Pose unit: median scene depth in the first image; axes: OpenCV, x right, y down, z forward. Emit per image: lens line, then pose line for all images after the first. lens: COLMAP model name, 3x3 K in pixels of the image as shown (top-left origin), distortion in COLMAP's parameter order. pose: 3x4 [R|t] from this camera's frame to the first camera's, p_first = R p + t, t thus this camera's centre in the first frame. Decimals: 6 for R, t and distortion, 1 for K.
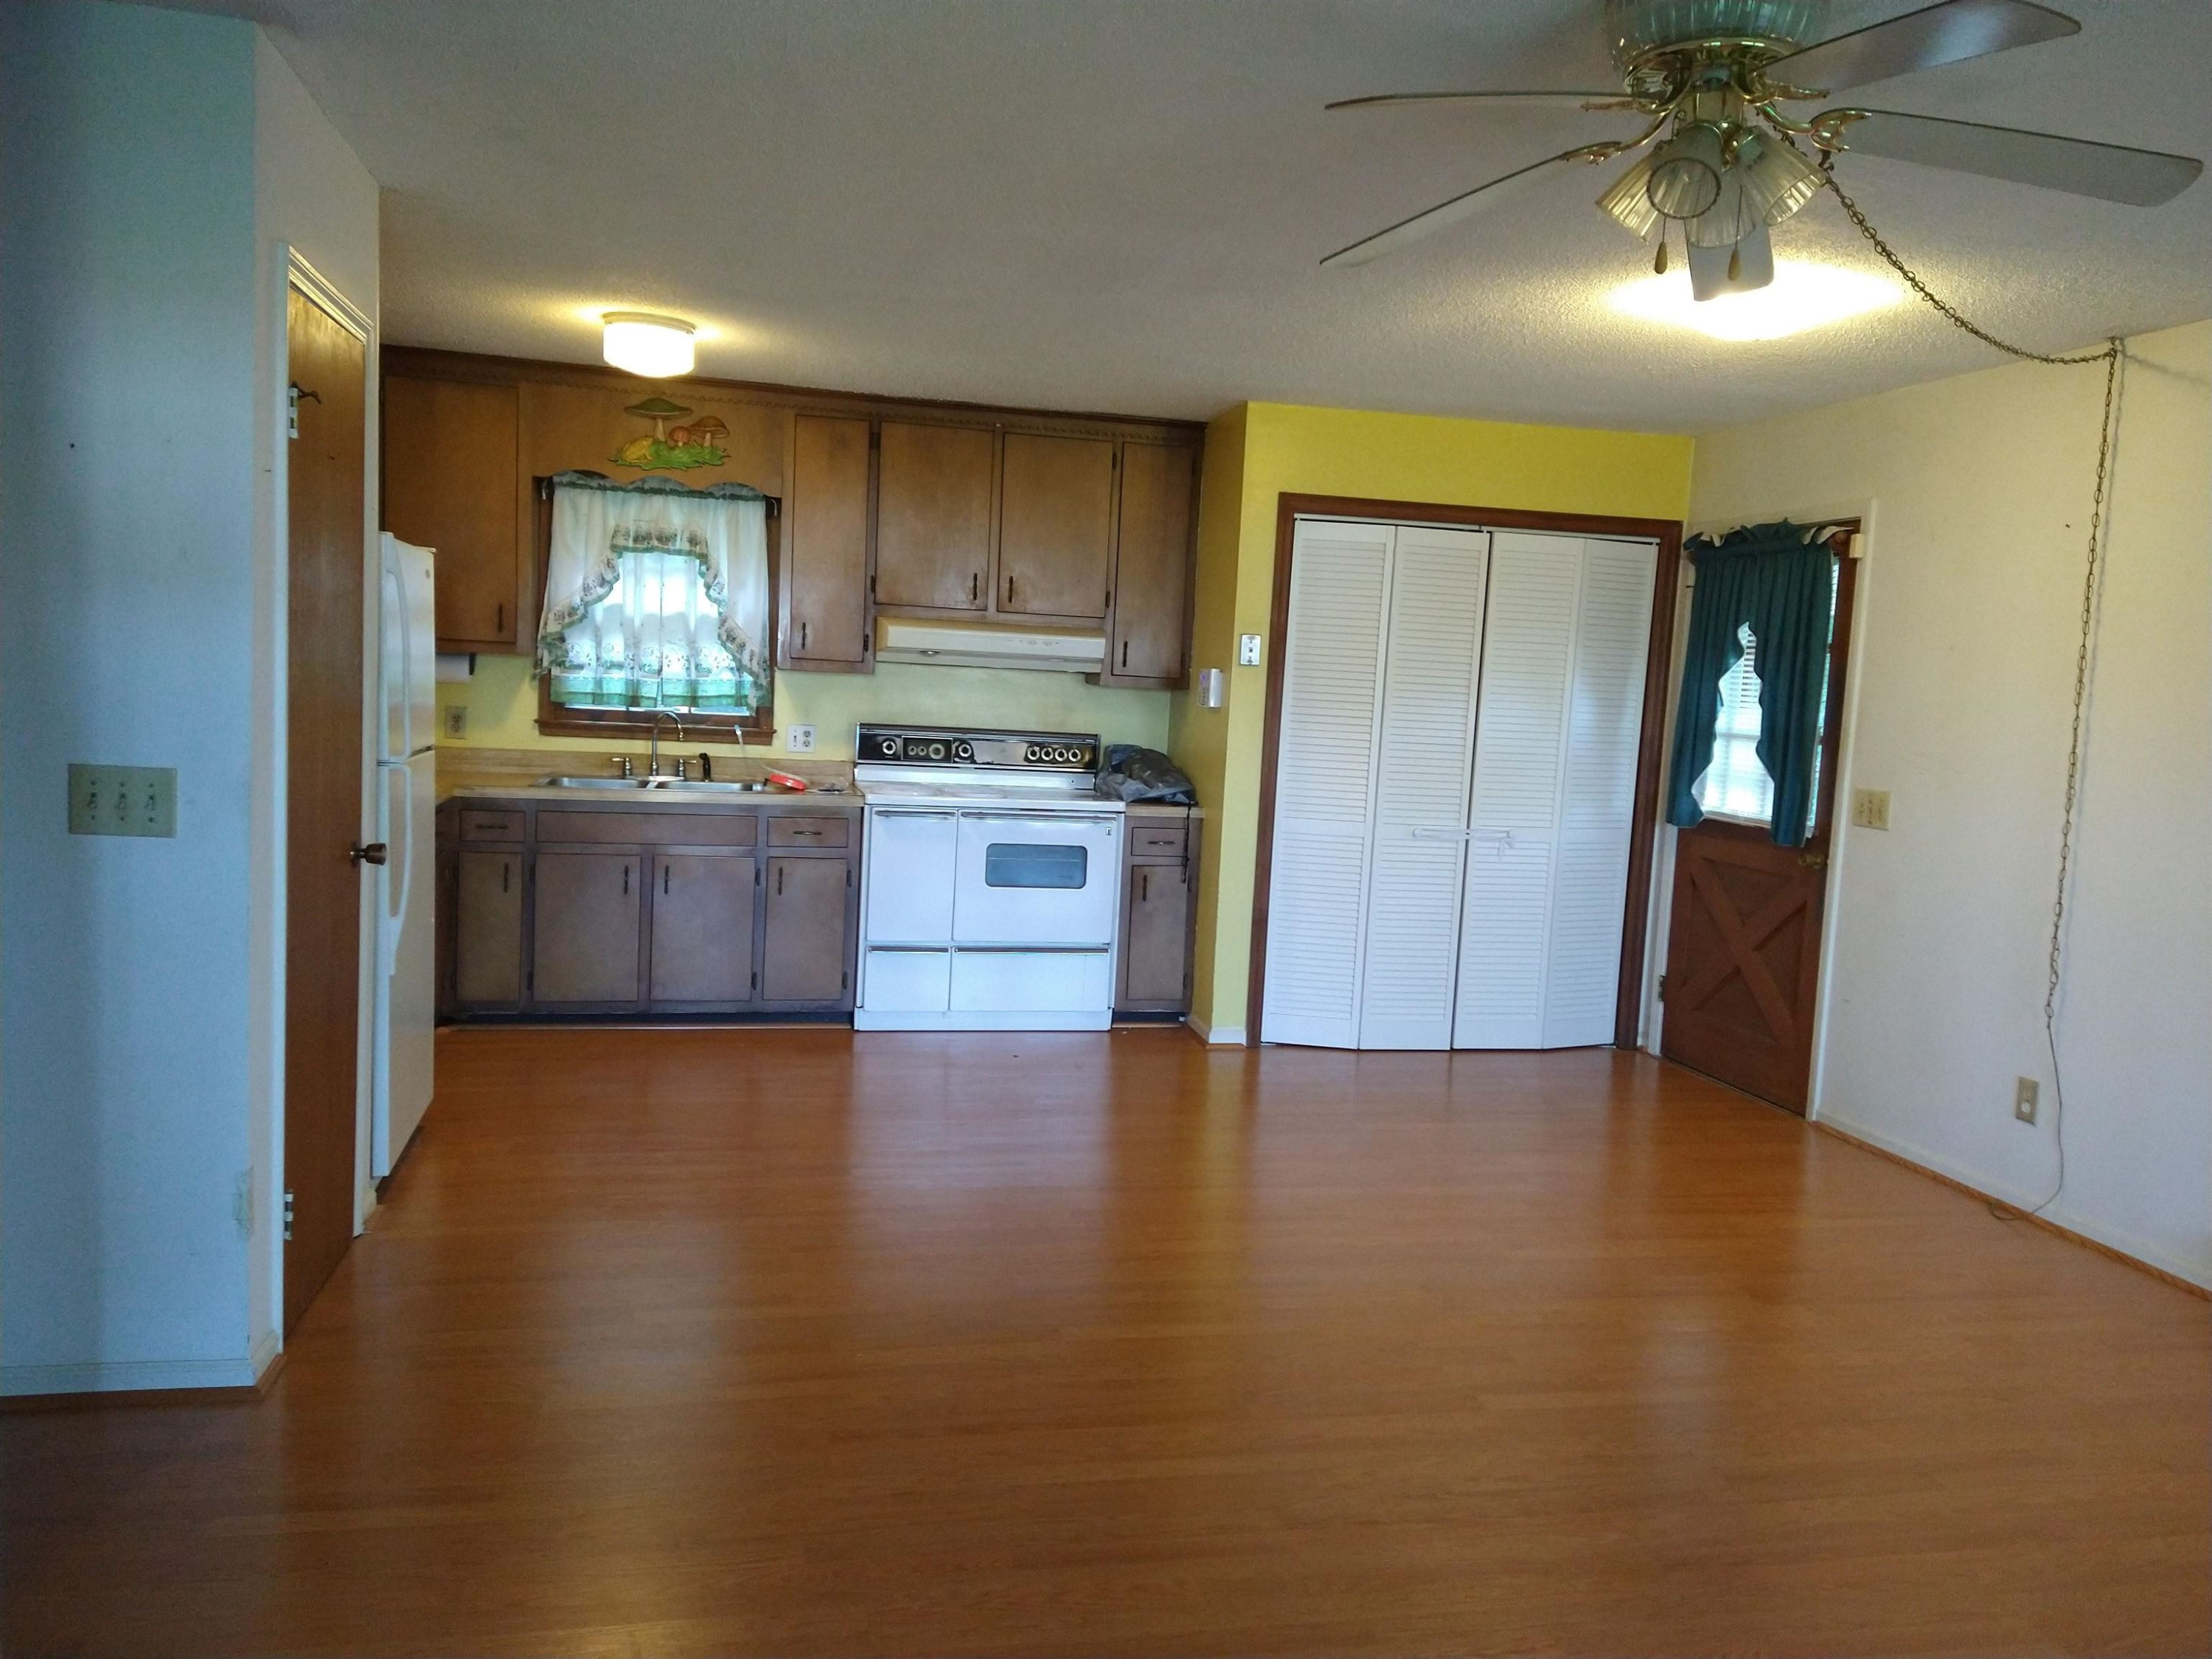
lens RADIAL K [[1586.8, 0, 1106.0], [0, 1586.8, 829.5], [0, 0, 1]] dist [0.118489, -0.002065]
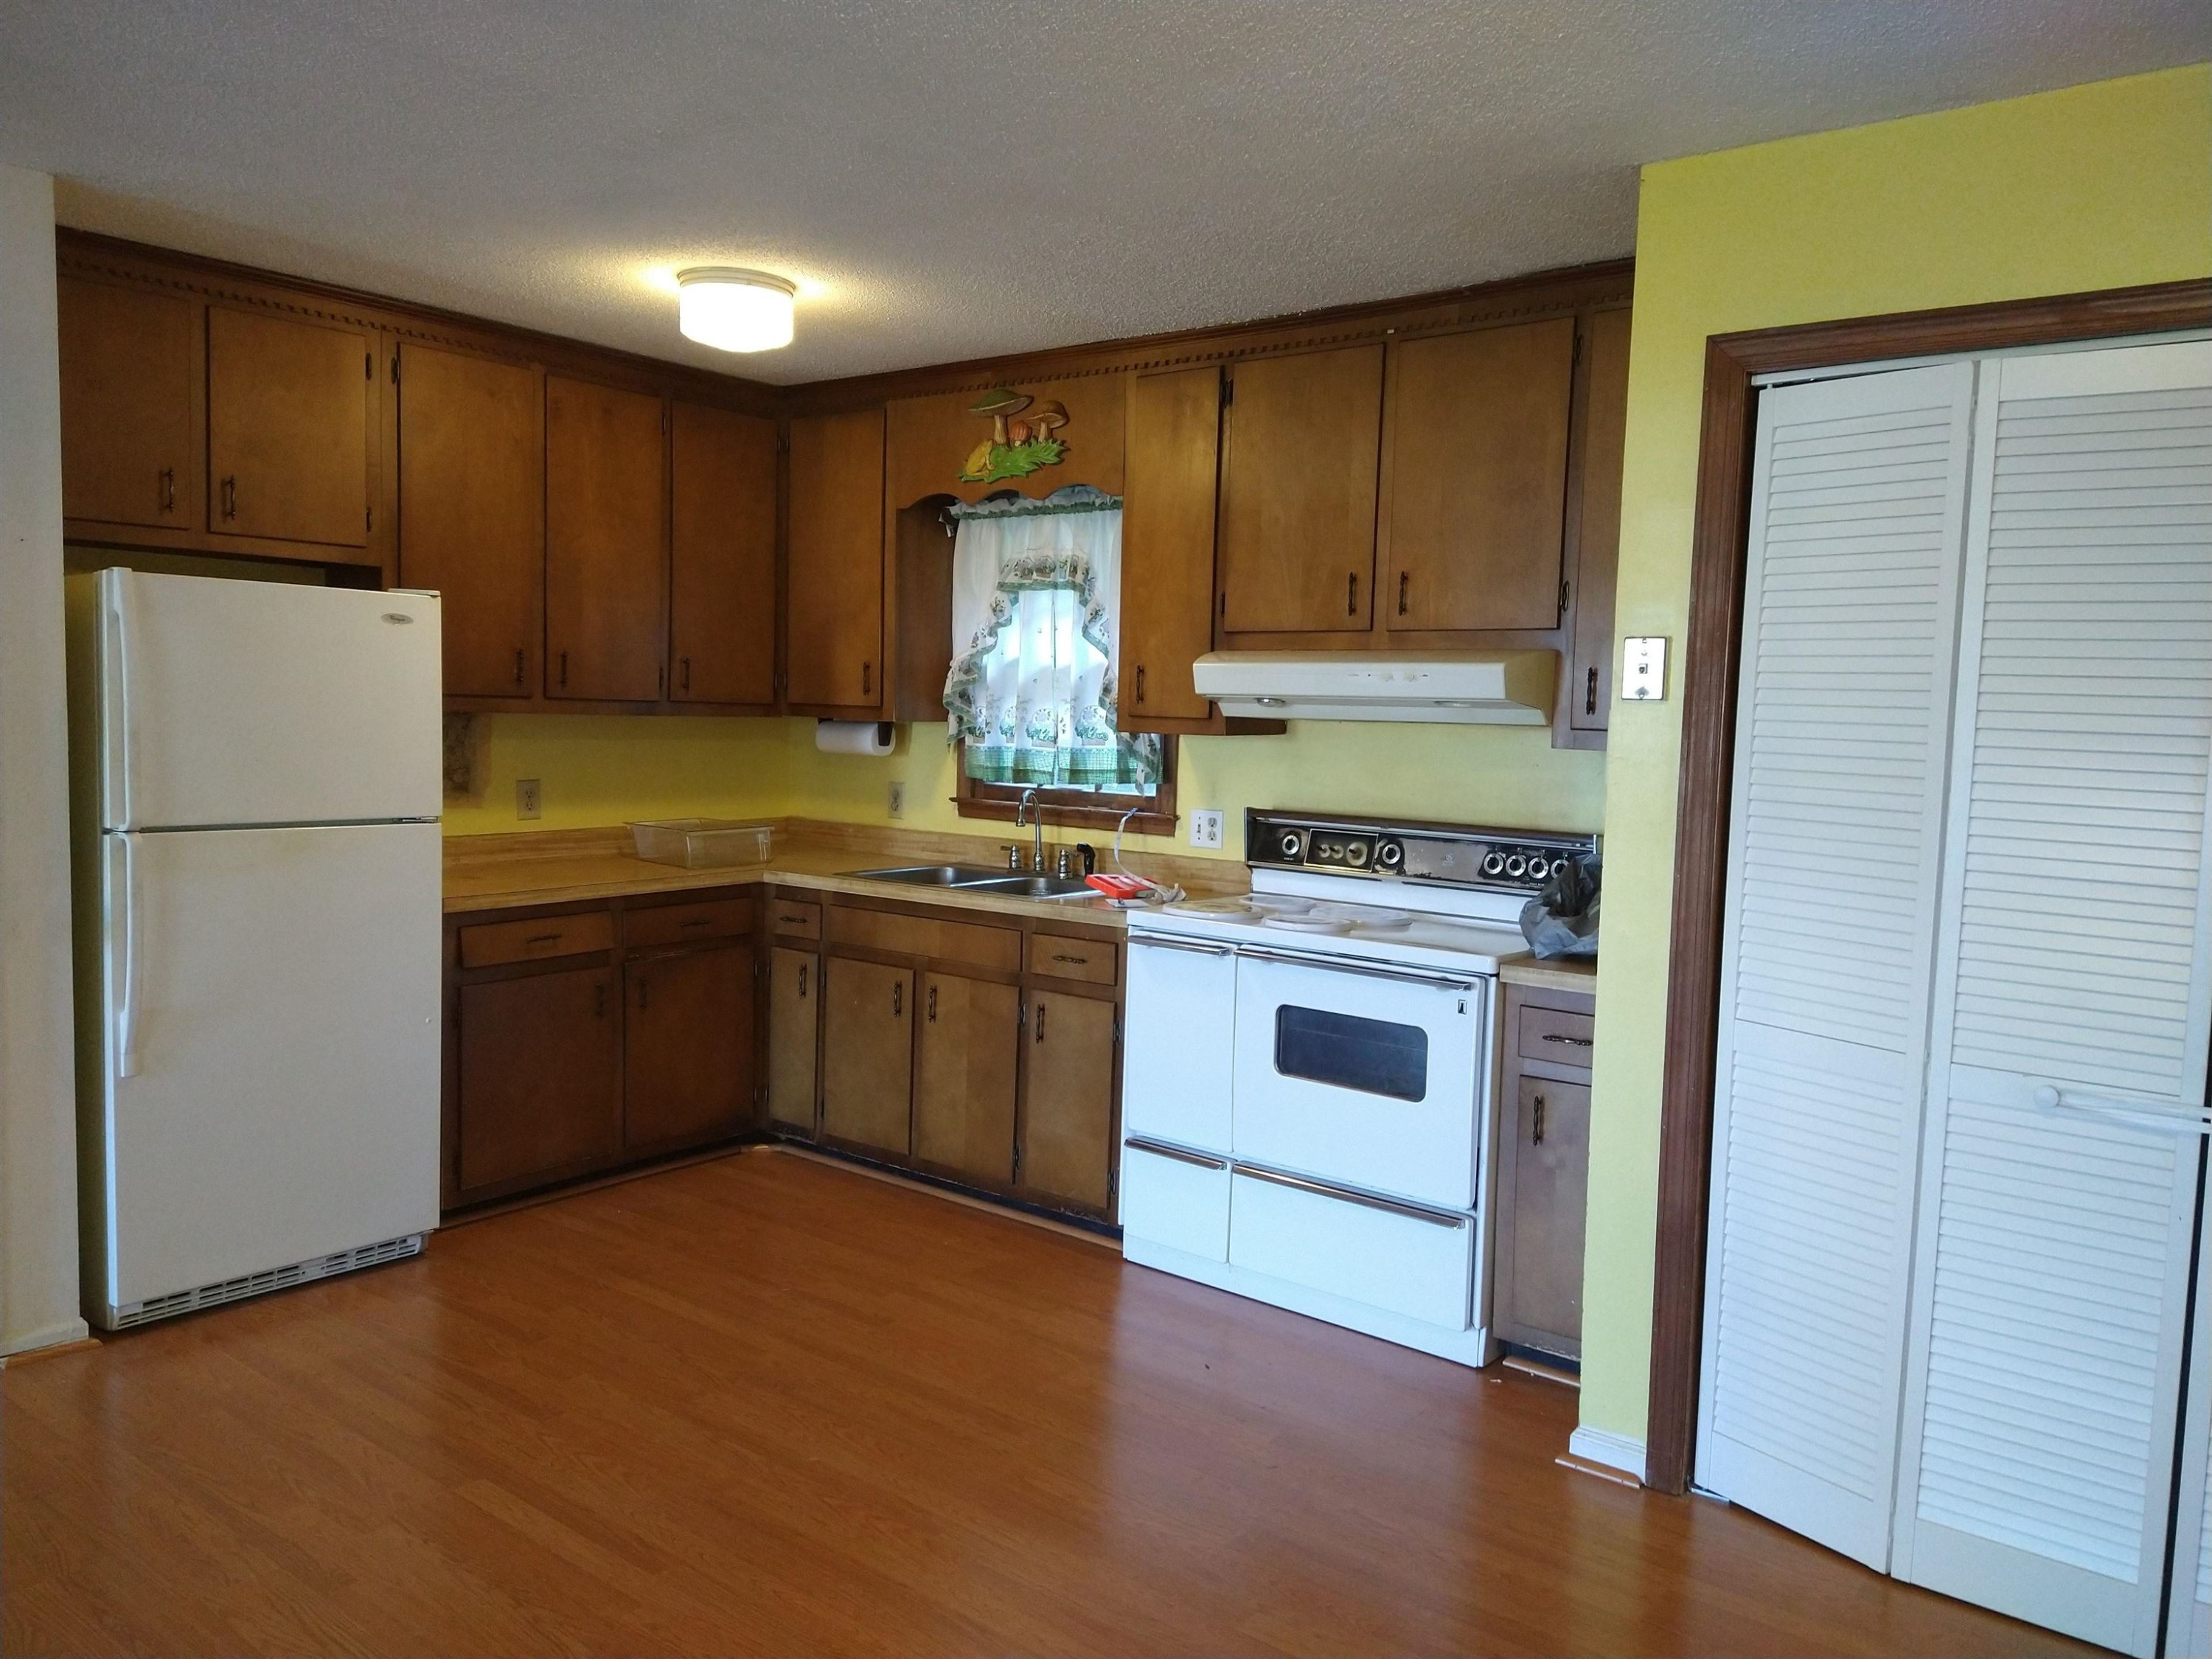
lens RADIAL K [[1586.8, 0, 1106.0], [0, 1586.8, 829.5], [0, 0, 1]] dist [0.118489, -0.002065]
pose [[0.669500, 0.028096, -0.742280, 0.320073], [-0.071713, 0.997061, -0.026942, -0.035320], [0.739342, 0.071269, 0.669548, 0.505405]]
